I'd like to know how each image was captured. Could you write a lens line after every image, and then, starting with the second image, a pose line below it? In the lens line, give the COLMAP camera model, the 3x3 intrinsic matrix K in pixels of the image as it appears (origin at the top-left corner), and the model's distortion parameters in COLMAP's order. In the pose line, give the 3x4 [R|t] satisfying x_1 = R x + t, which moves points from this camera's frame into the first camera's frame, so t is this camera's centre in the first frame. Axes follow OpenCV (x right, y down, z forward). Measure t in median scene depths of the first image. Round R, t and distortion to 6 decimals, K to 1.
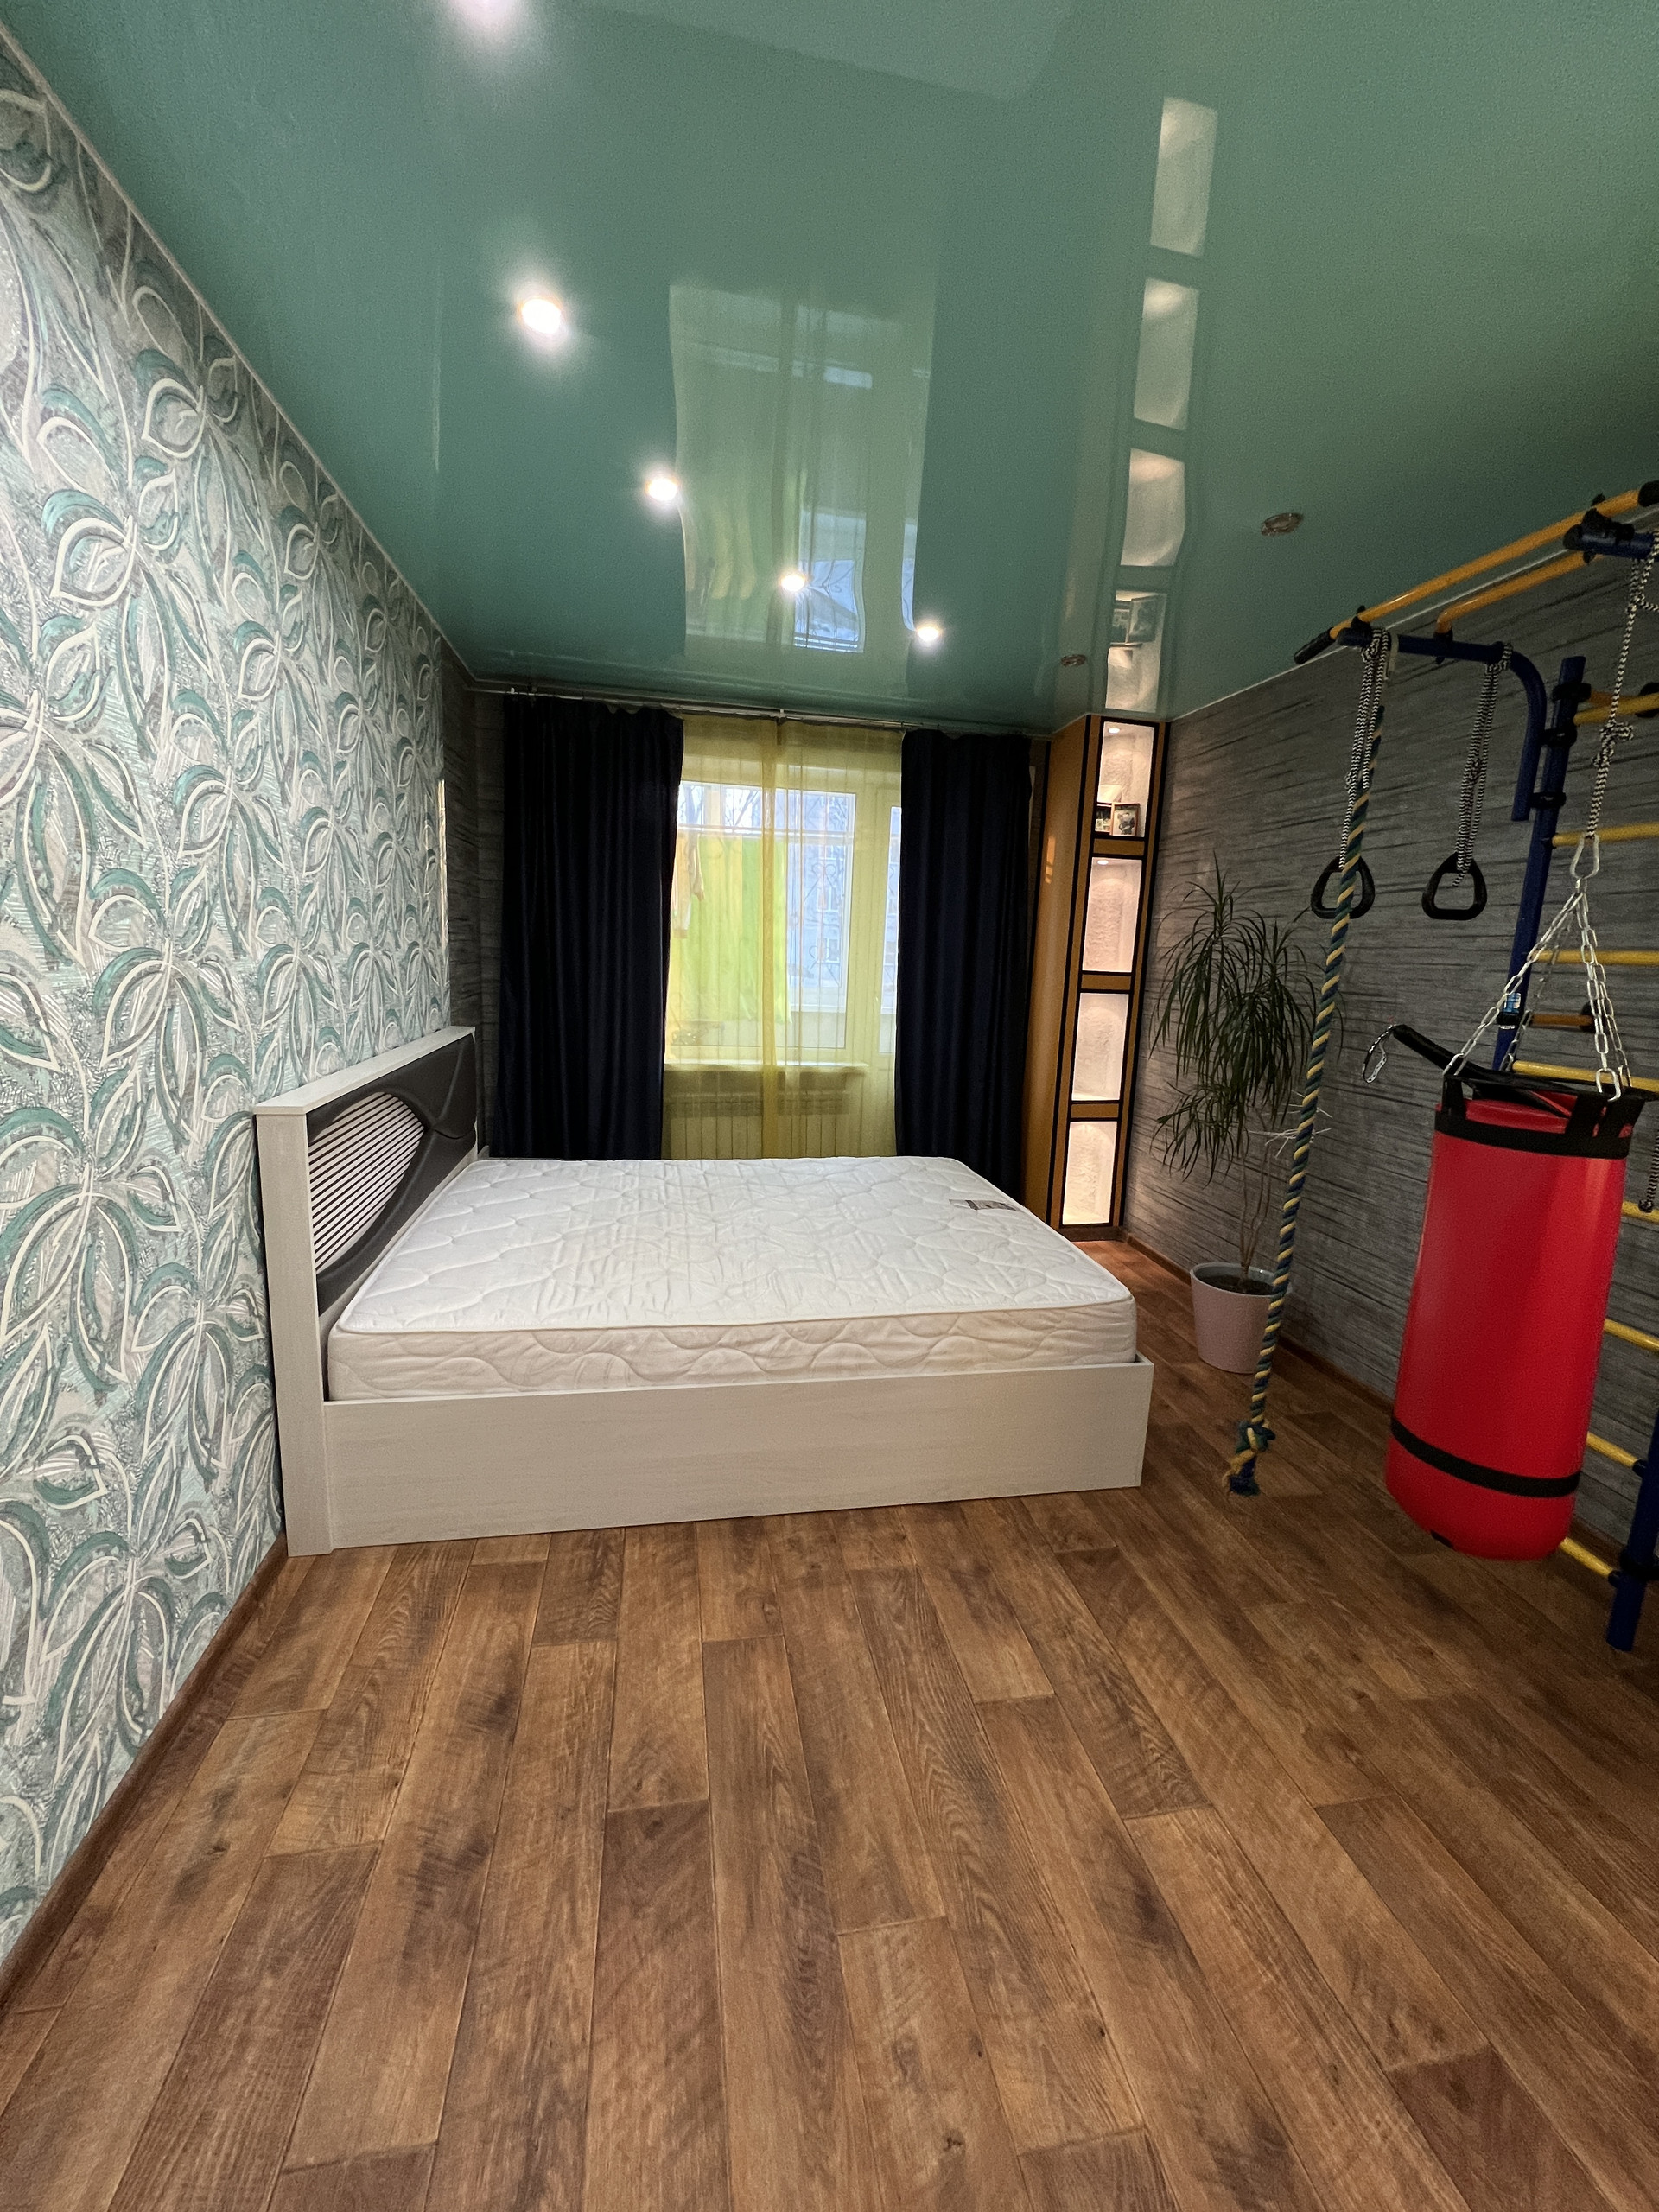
lens RADIAL K [[877.1, 0, 834.8], [0, 877.1, 1109.2], [0, 0, 1]] dist [-0.005802, 0.000703]
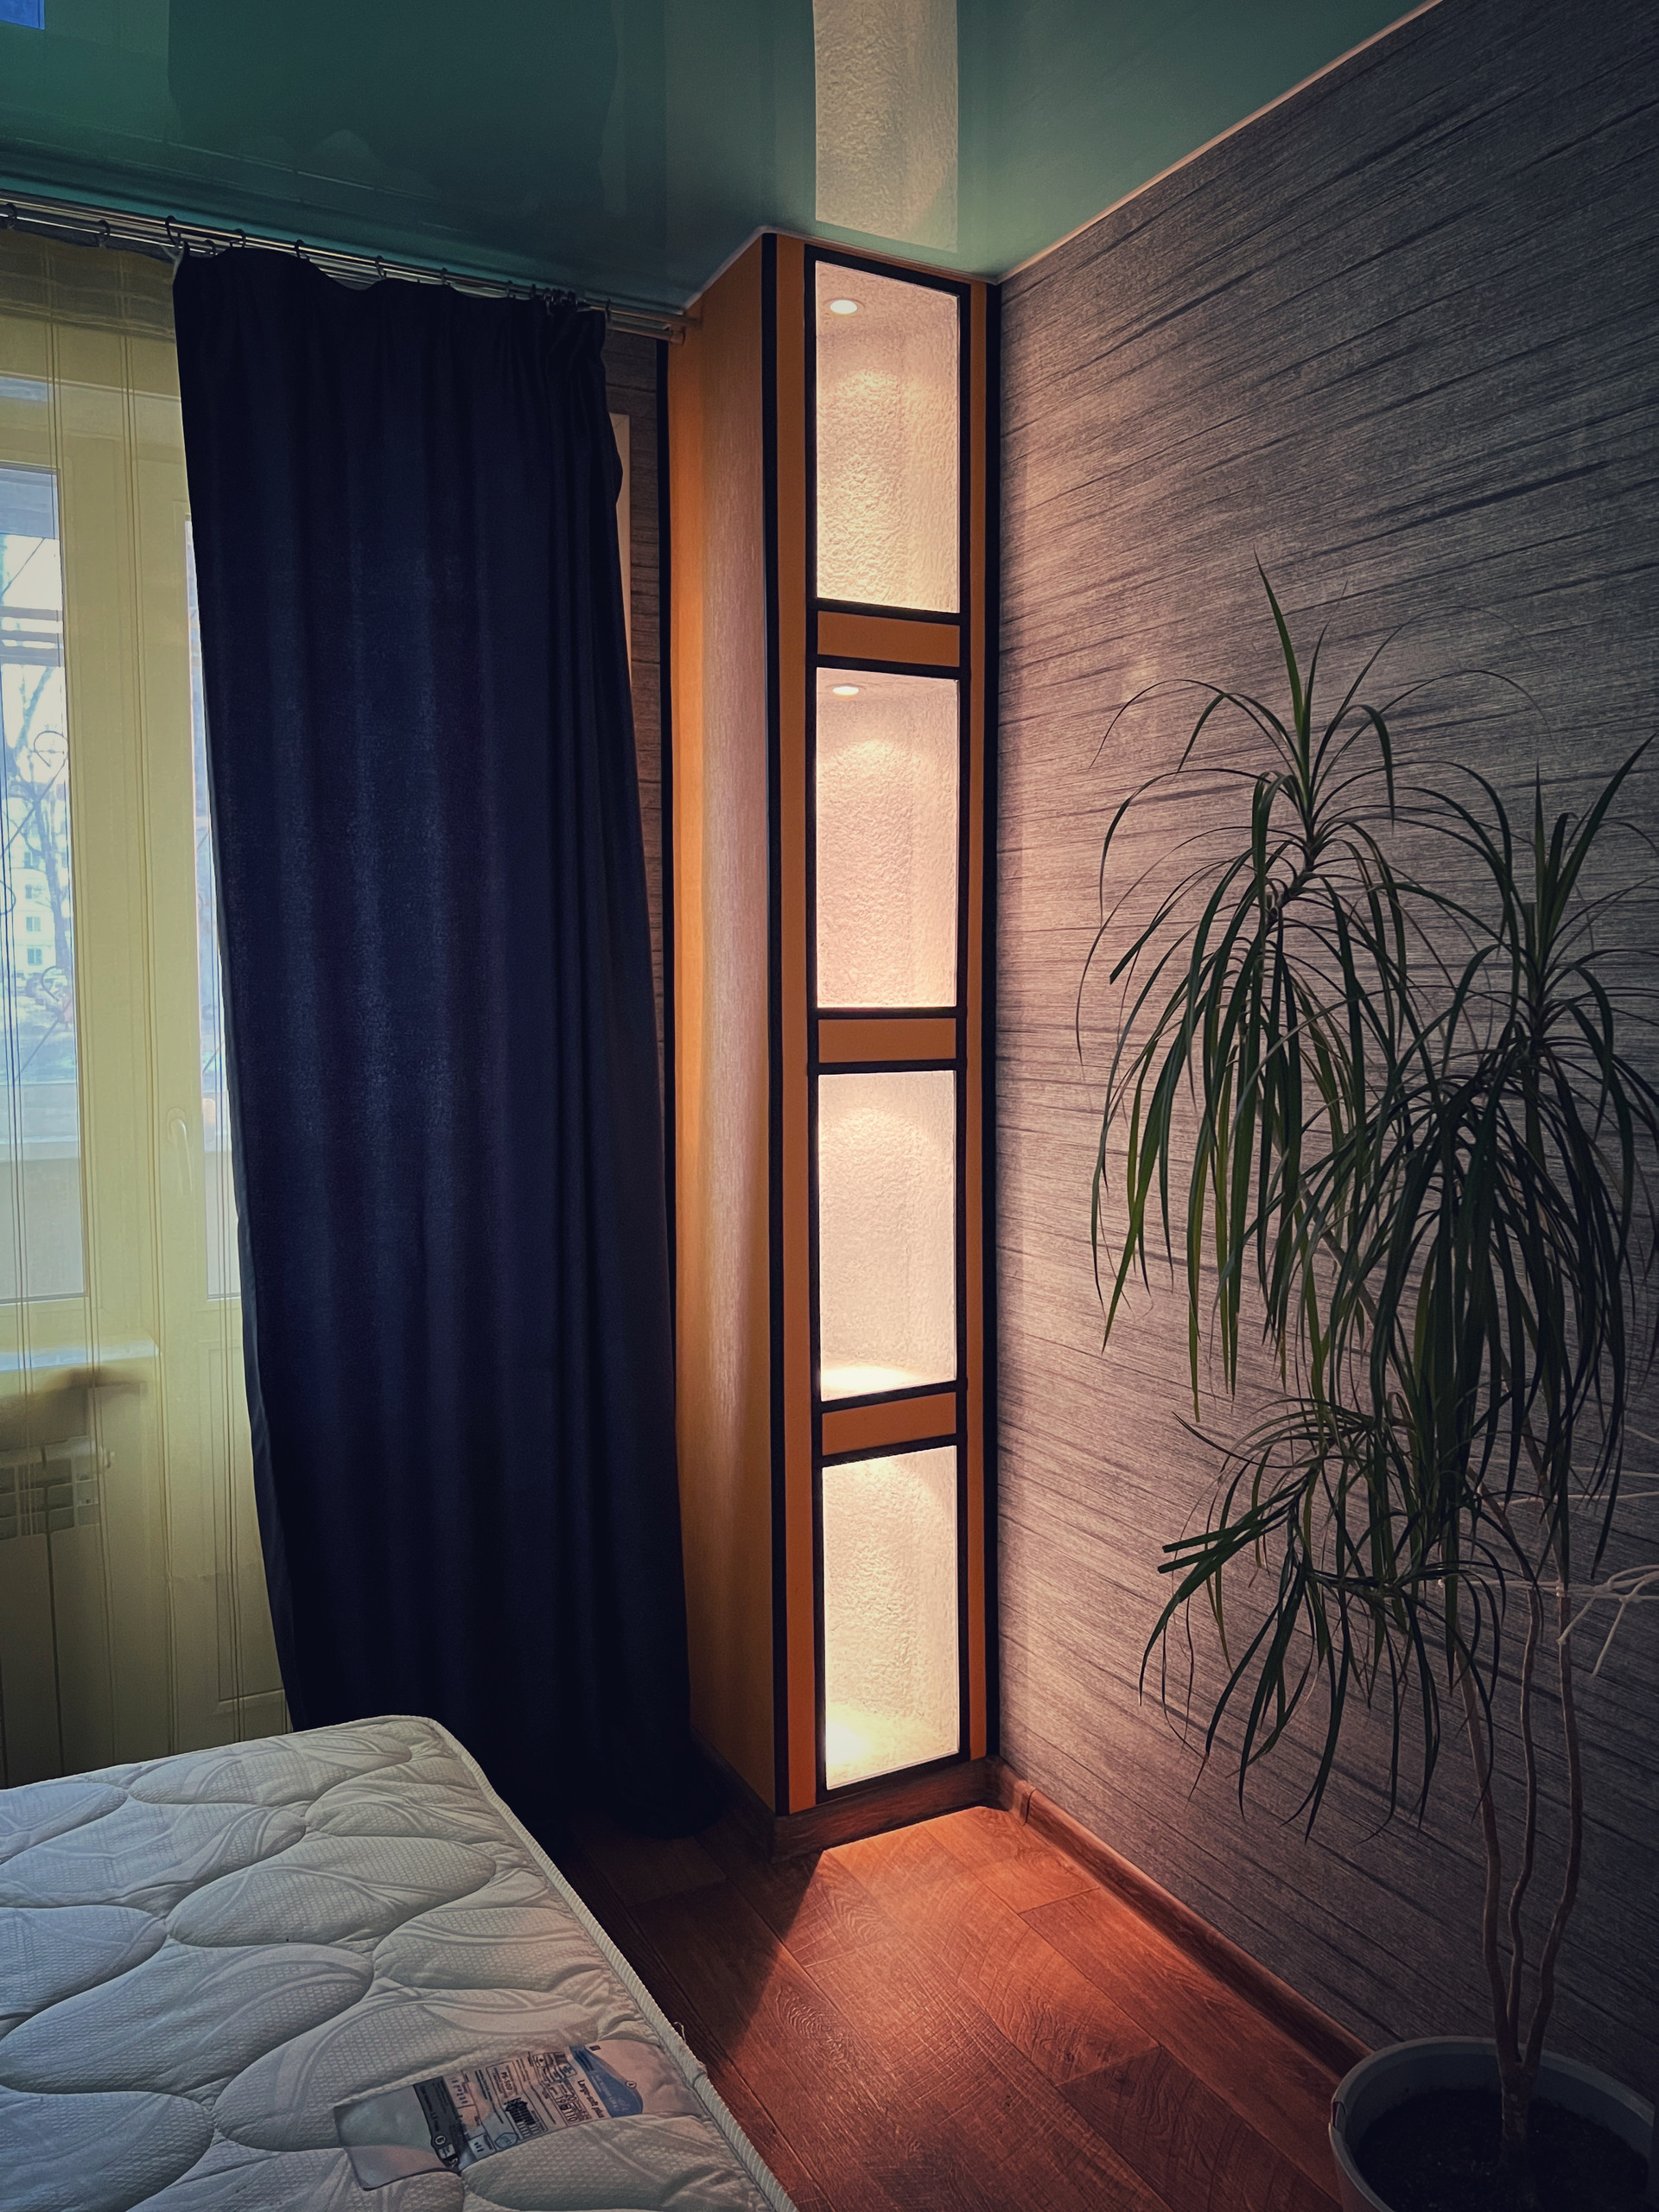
lens RADIAL K [[1650.5, 0, 837.0], [0, 1650.5, 1103.9], [0, 0, 1]] dist [0.026346, -0.035383]
pose [[0.955583, -0.063801, 0.287732, 0.107757], [0.090663, 0.992582, -0.081005, -0.070748], [-0.280429, 0.103493, 0.954279, 0.405282]]
